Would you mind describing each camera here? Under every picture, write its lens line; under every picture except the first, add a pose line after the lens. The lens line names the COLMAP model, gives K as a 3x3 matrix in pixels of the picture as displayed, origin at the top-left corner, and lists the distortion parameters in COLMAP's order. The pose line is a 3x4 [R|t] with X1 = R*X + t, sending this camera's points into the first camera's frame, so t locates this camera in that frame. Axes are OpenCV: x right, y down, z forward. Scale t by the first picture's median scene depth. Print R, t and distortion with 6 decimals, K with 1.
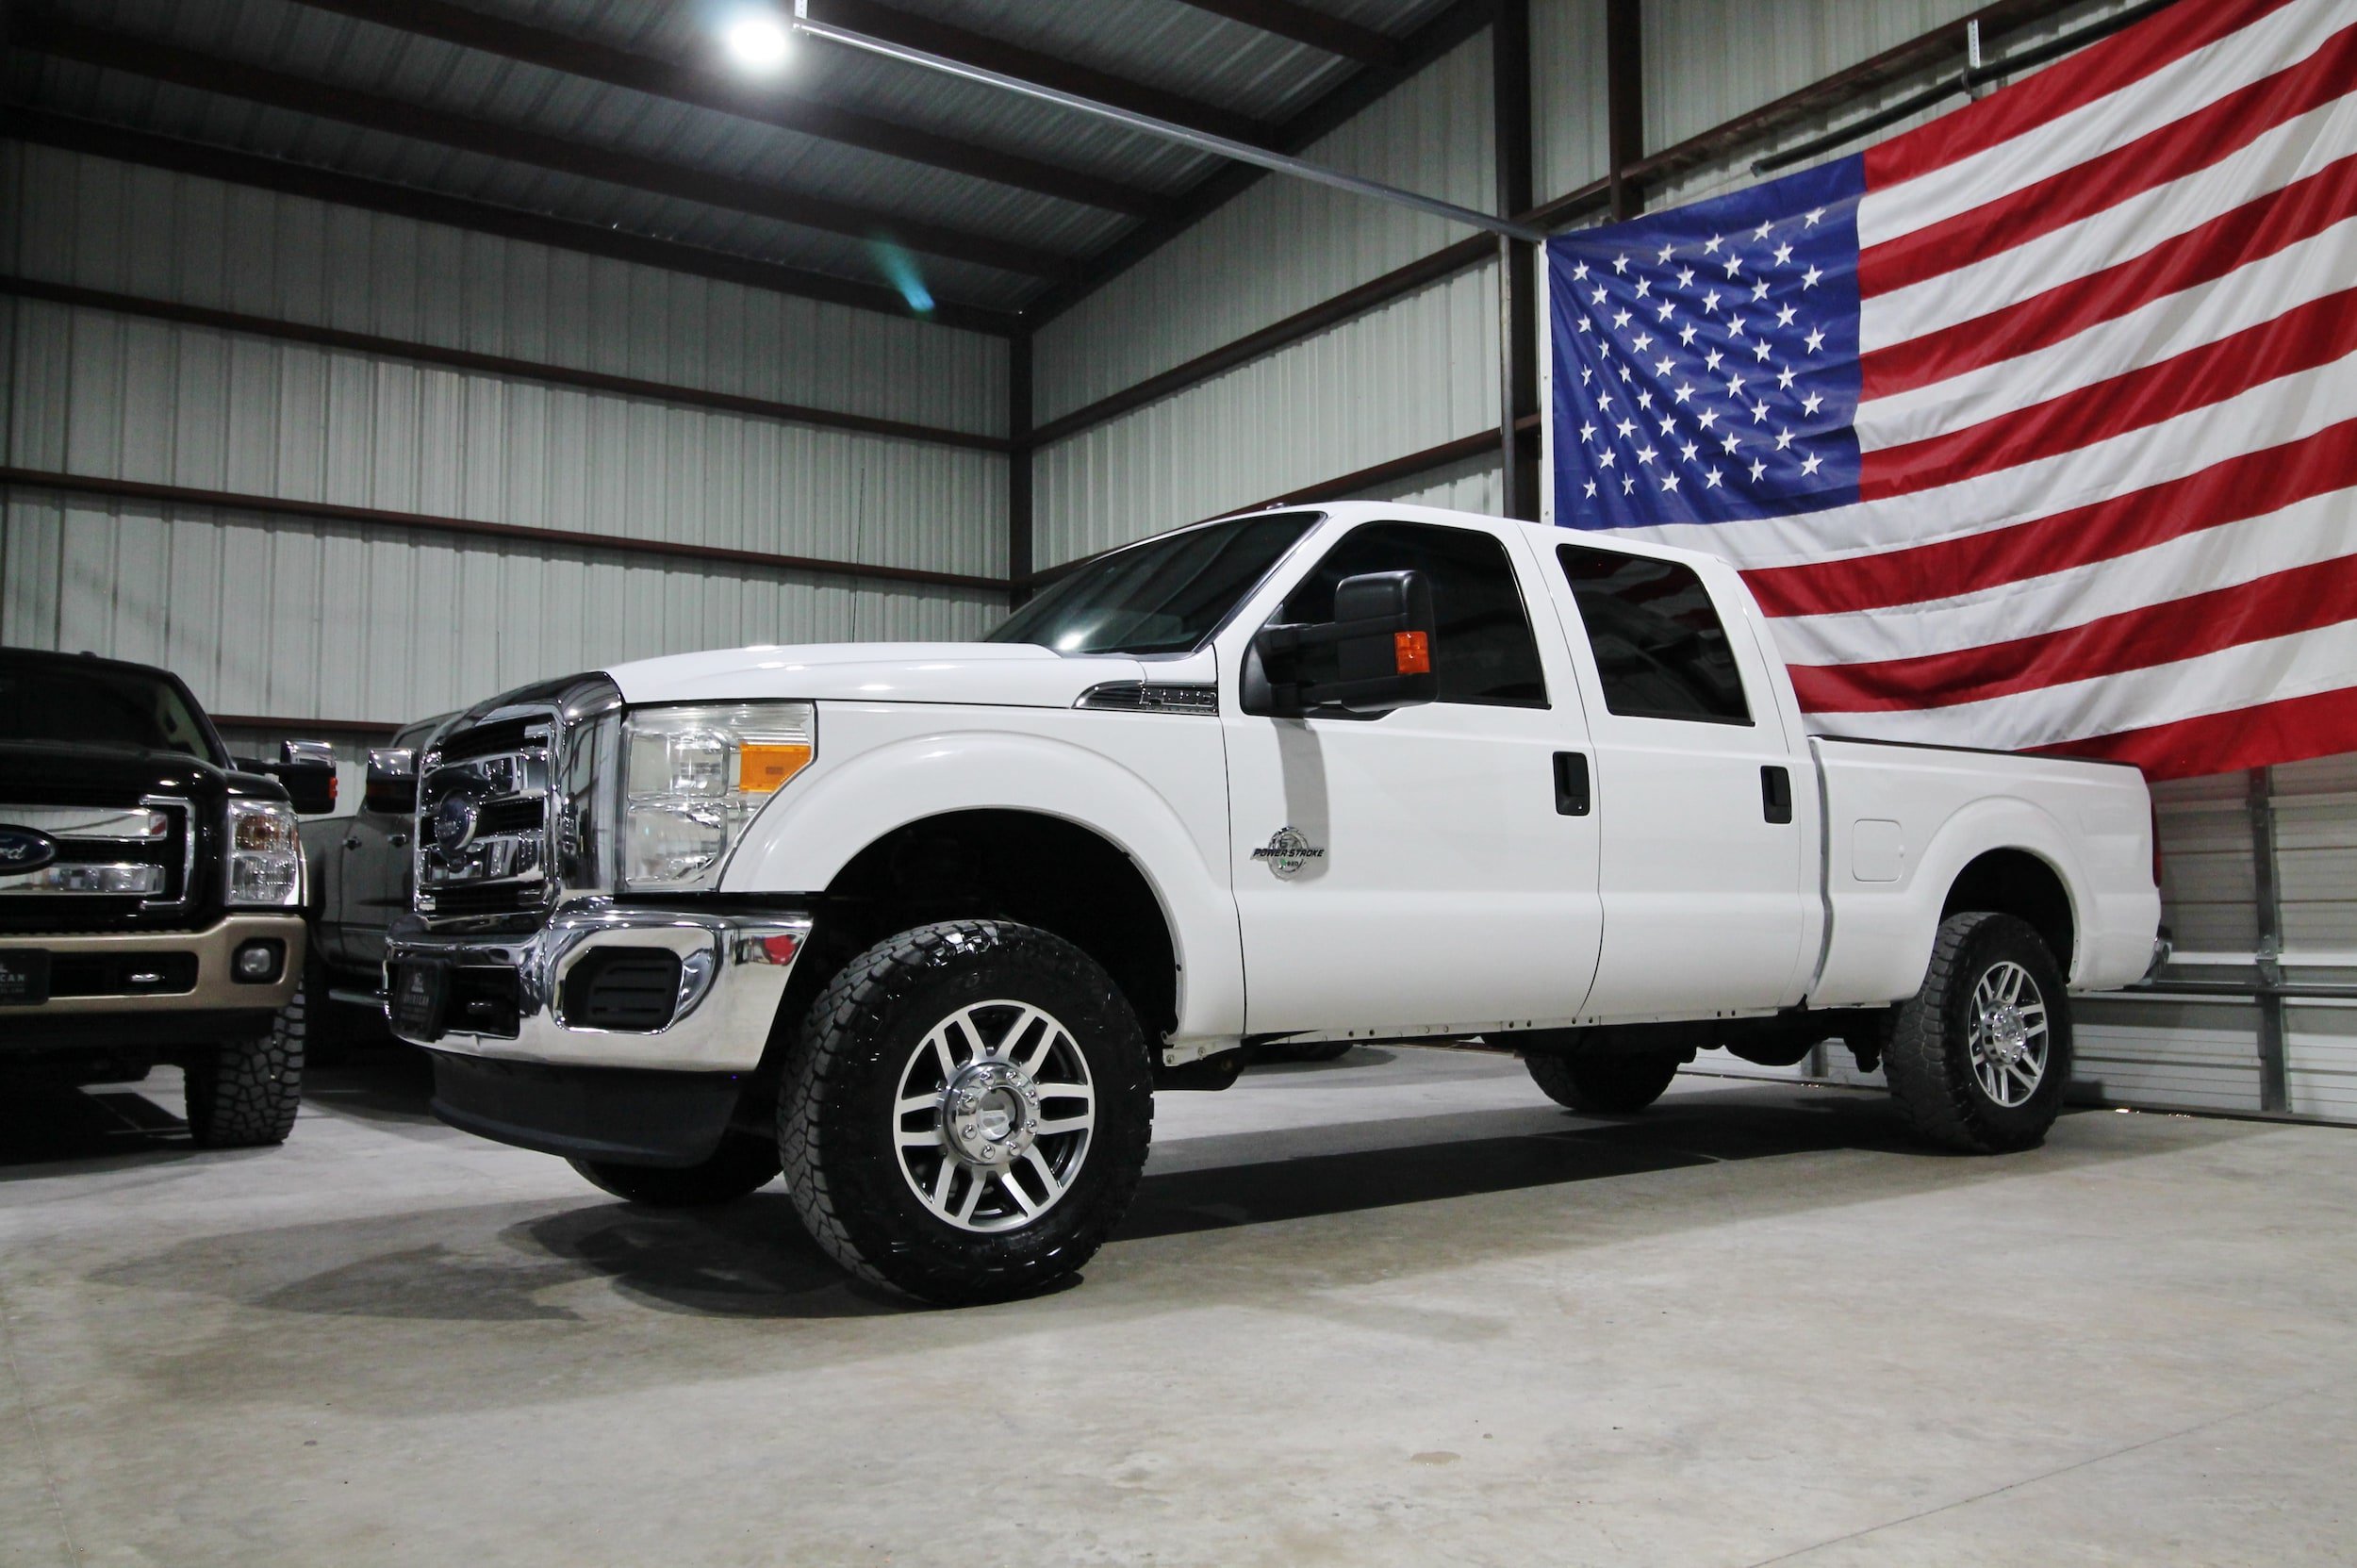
lens RADIAL K [[1822.7, 0, 1174.7], [0, 1822.7, 785.0], [0, 0, 1]] dist [0.010404, -0.006341]
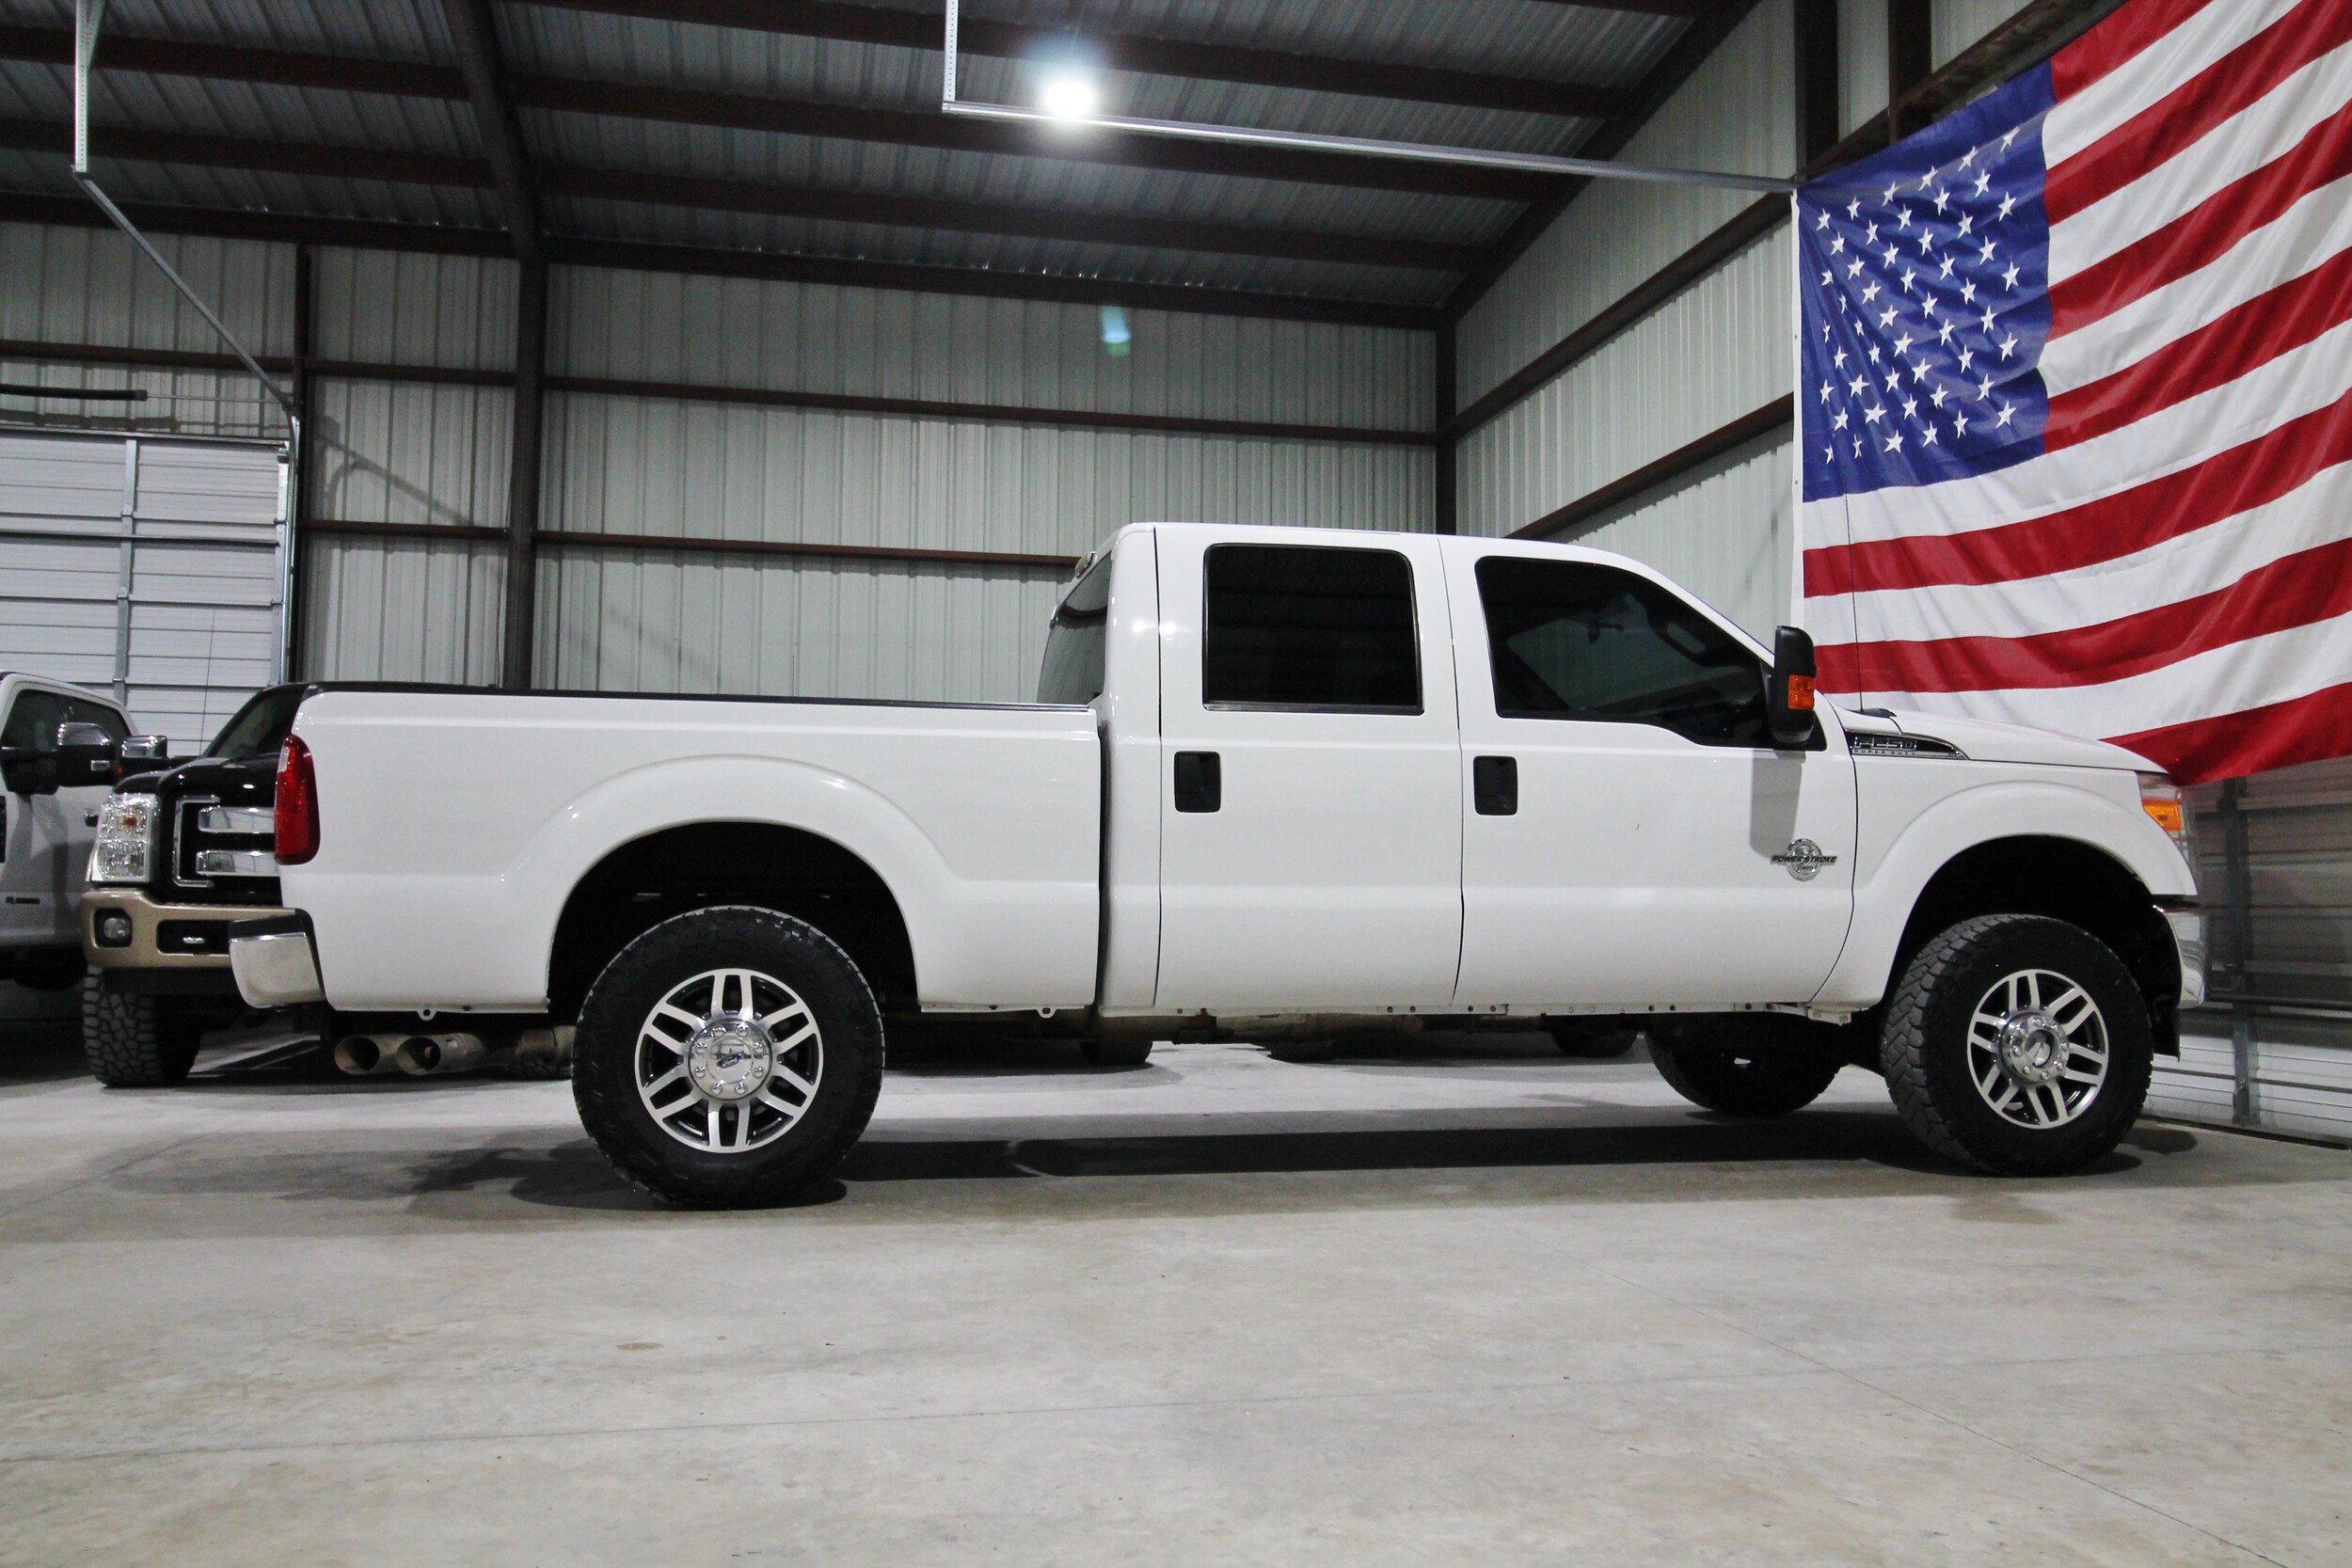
lens RADIAL K [[1848.4, 0, 1173.6], [0, 1848.4, 784.3], [0, 0, 1]] dist [0.008957, -0.006334]
pose [[0.925059, -0.011593, -0.379646, 0.320375], [0.014316, 0.999888, 0.004351, -0.003050], [0.379553, -0.009460, 0.925122, -0.002460]]
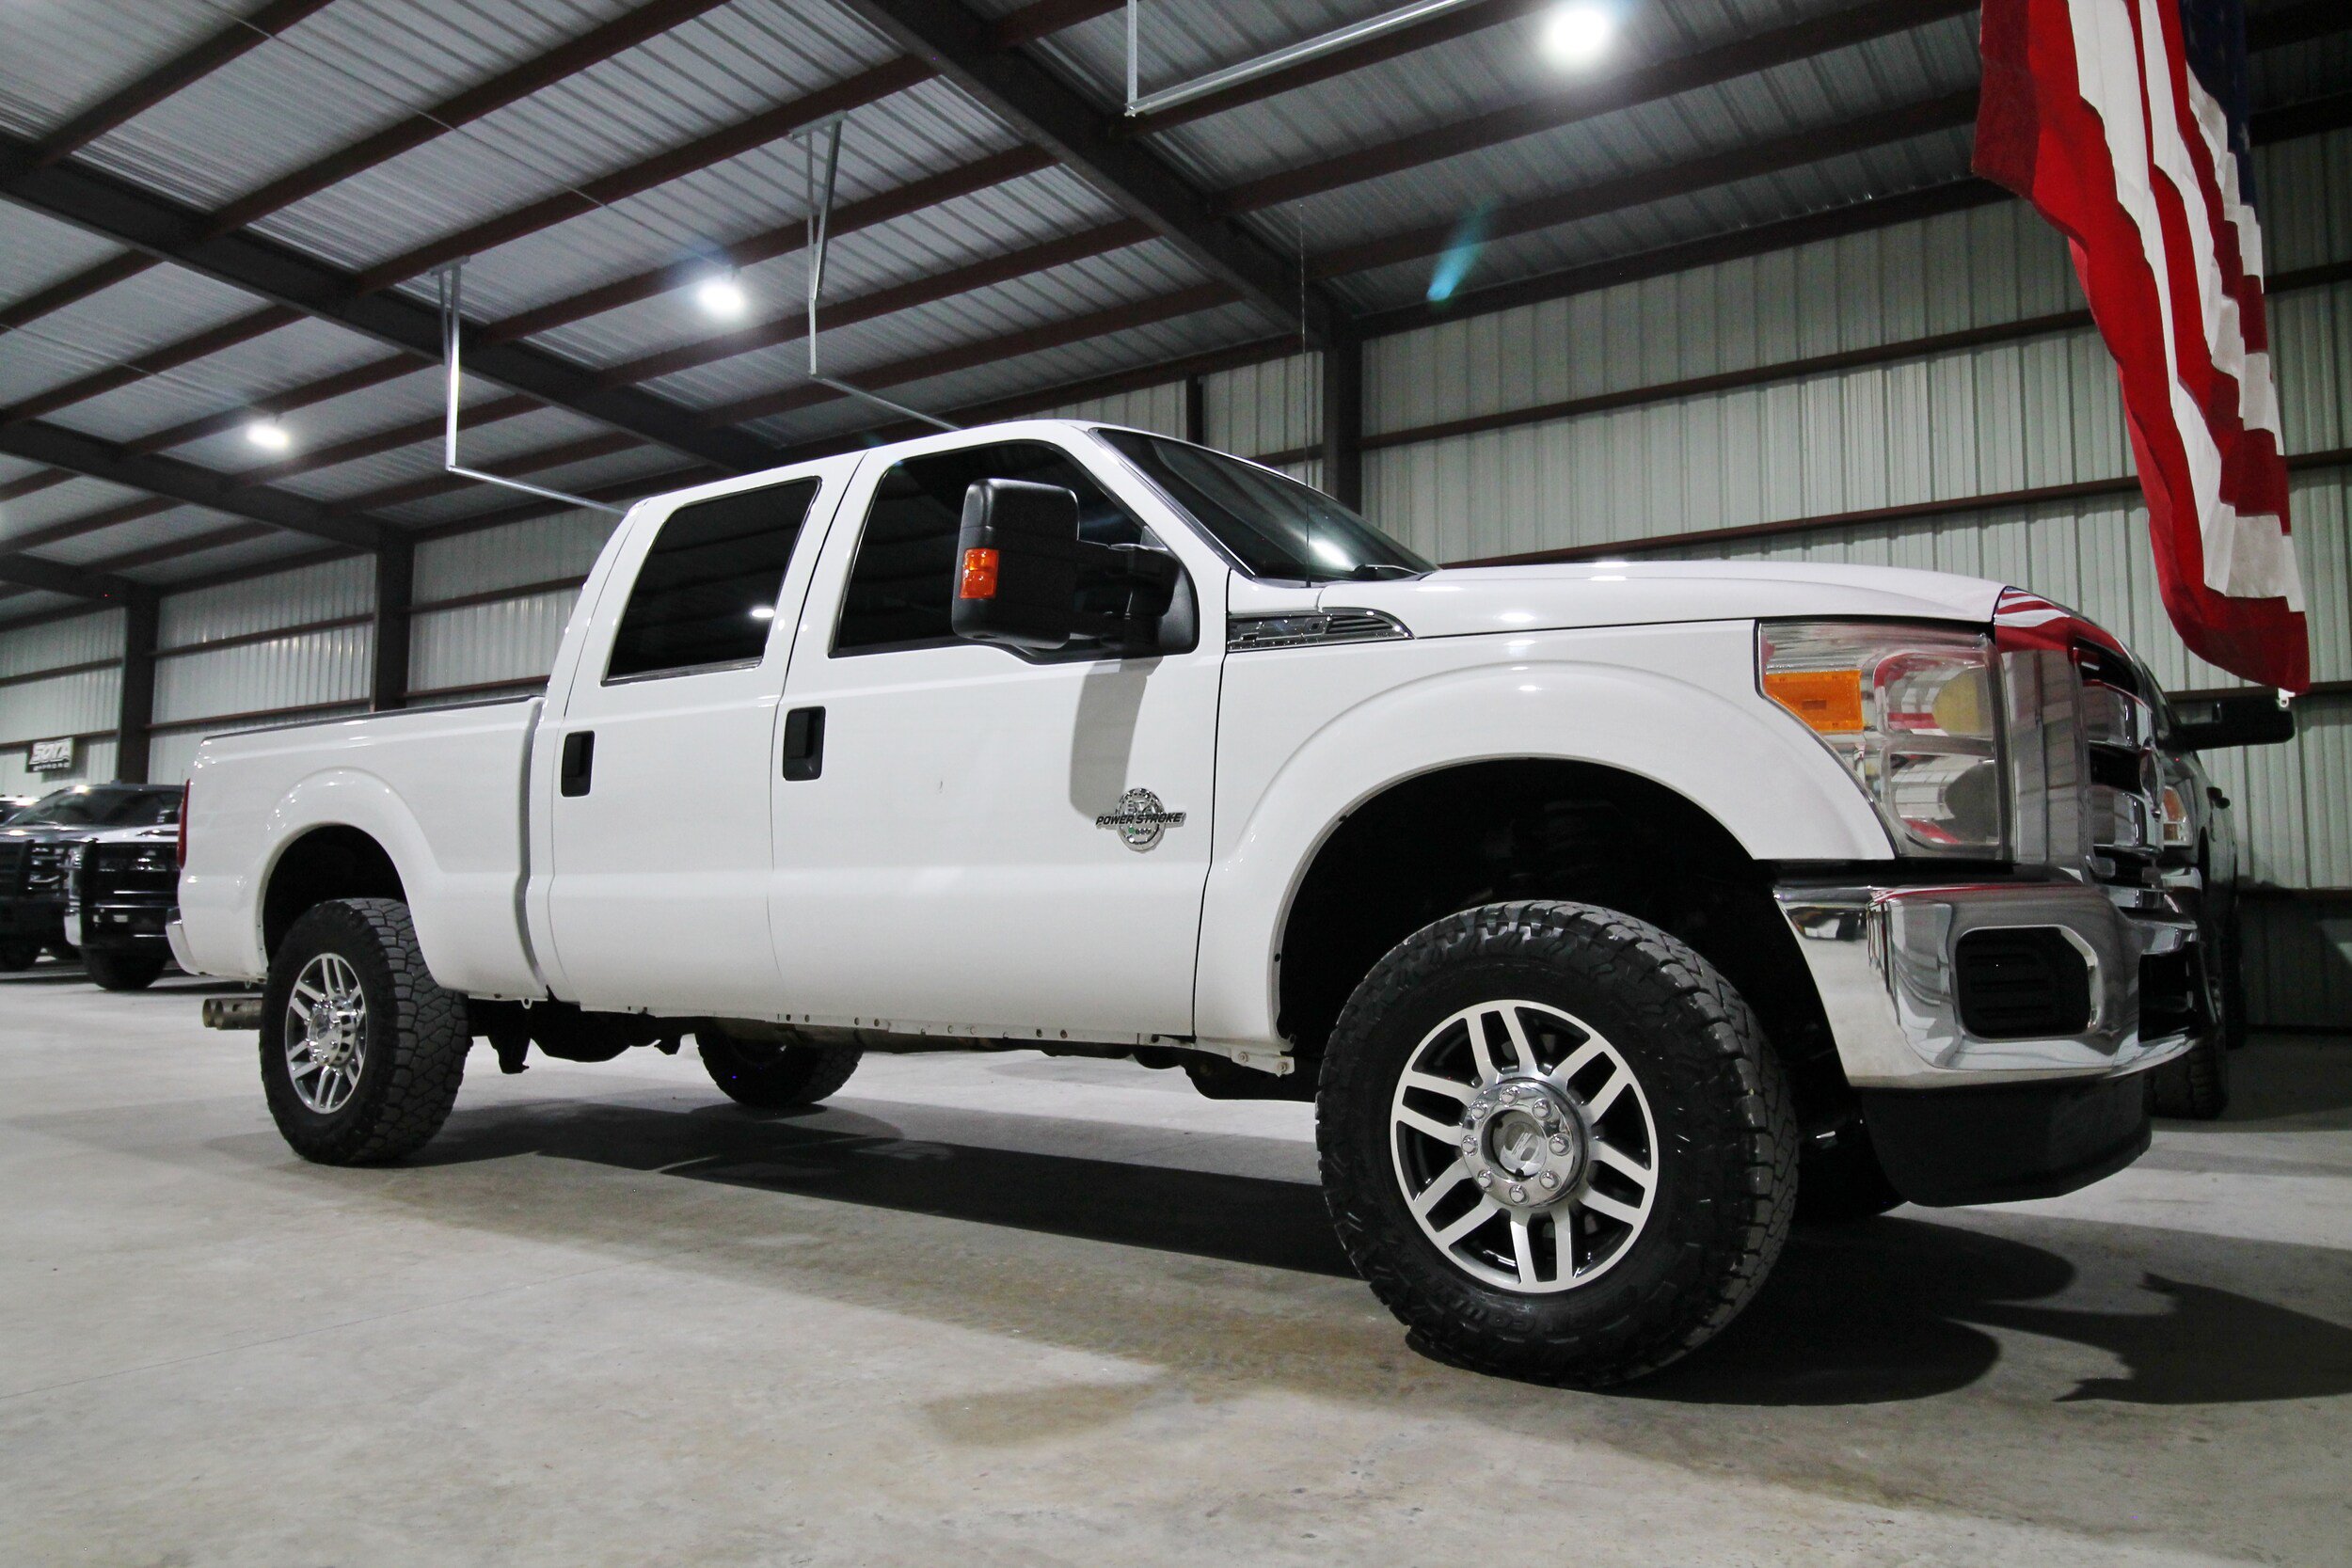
lens RADIAL K [[1611.4, 0, 1188.5], [0, 1611.4, 777.1], [0, 0, 1]] dist [0.003053, -0.002877]
pose [[0.367285, -0.063241, -0.927956, 0.652047], [0.063367, 0.997069, -0.042871, 0.038989], [0.927947, -0.043056, 0.370216, 0.592199]]
